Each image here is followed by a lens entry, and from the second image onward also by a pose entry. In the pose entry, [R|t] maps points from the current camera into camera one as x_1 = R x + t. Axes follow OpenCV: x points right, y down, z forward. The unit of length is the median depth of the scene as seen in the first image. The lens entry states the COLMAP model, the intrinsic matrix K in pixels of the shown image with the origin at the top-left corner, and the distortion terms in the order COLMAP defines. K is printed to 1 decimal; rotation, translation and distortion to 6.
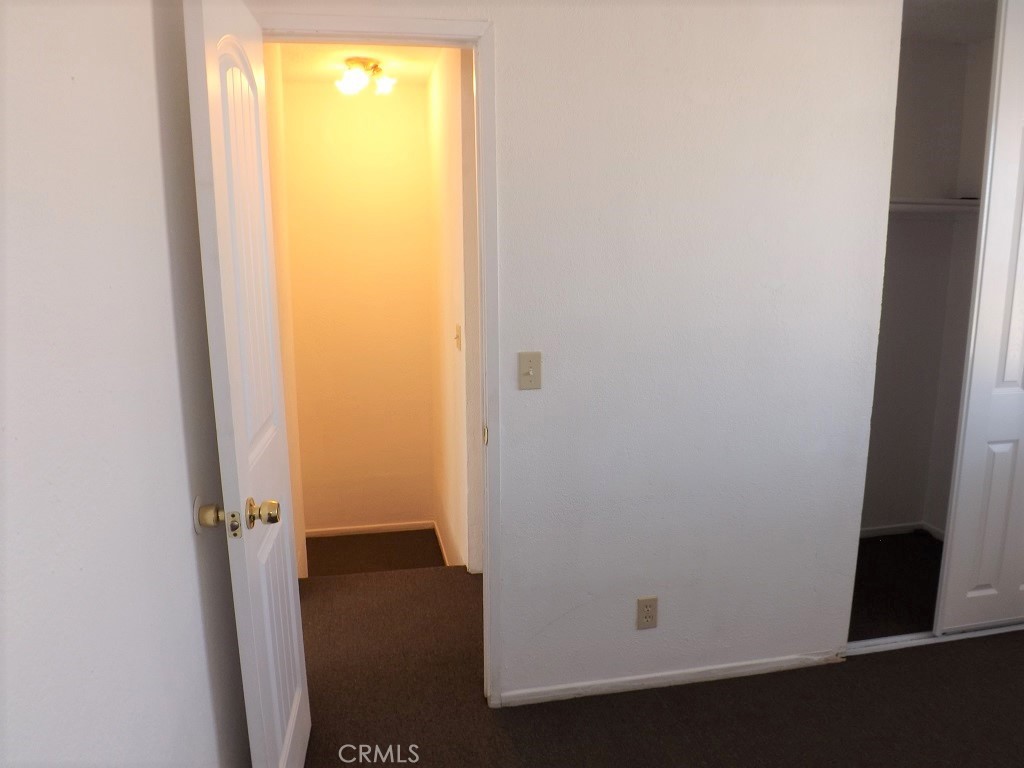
lens RADIAL K [[740.4, 0, 512.0], [0, 740.4, 384.0], [0, 0, 1]] dist [-0.070636, 0.004718]
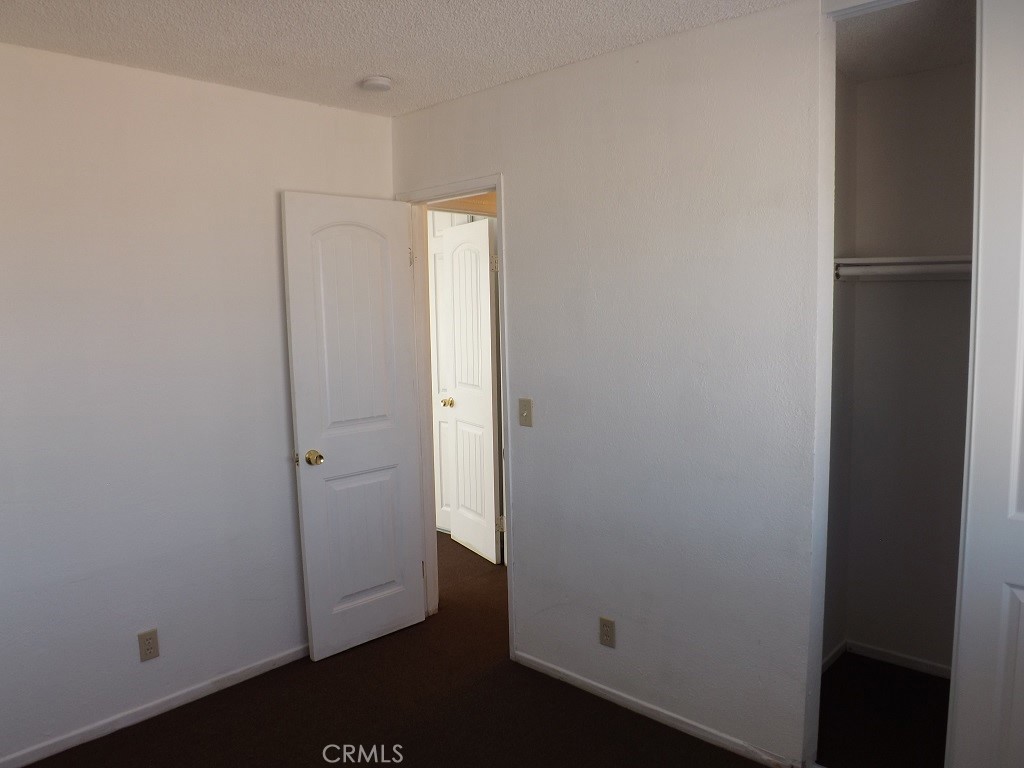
lens RADIAL K [[738.9, 0, 520.5], [0, 738.9, 391.5], [0, 0, 1]] dist [-0.068791, 0.018299]
pose [[0.590731, 0.082196, -0.802671, 0.918618], [-0.131980, 0.991243, 0.004374, -0.050457], [0.796001, 0.103353, 0.596406, 0.139100]]
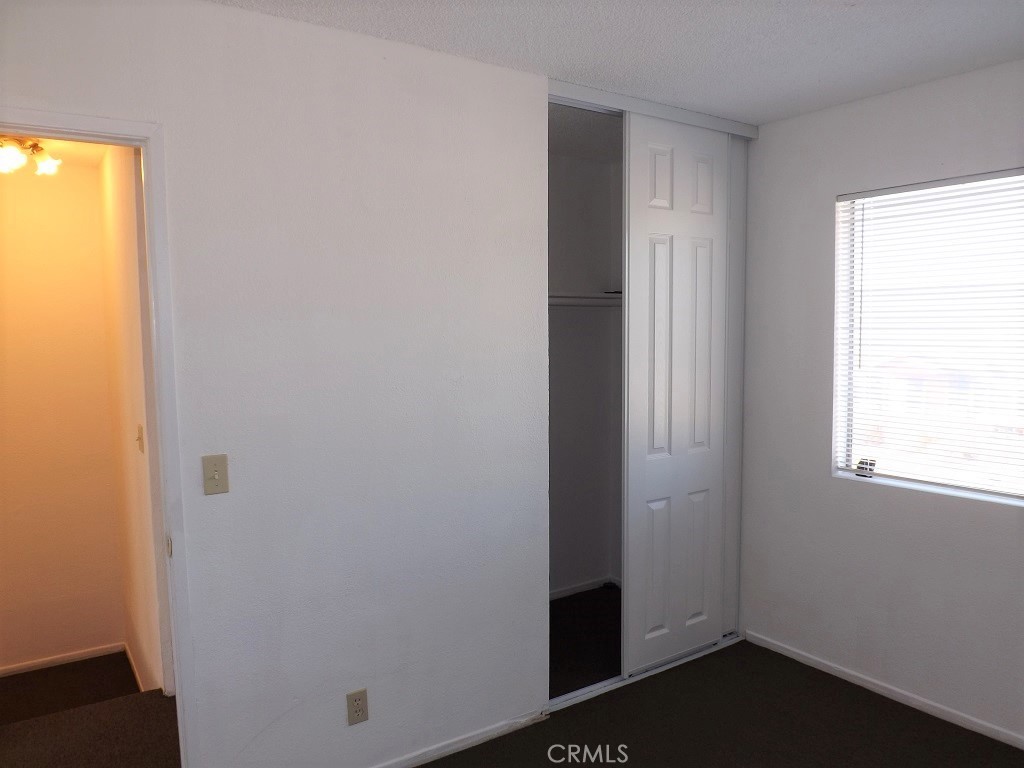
lens RADIAL K [[738.9, 0, 520.5], [0, 738.9, 391.5], [0, 0, 1]] dist [-0.068791, 0.018299]
pose [[0.919757, -0.038845, 0.390561, 0.016740], [0.077845, 0.993376, -0.084521, -0.010559], [-0.384691, 0.108142, 0.916689, -0.031713]]
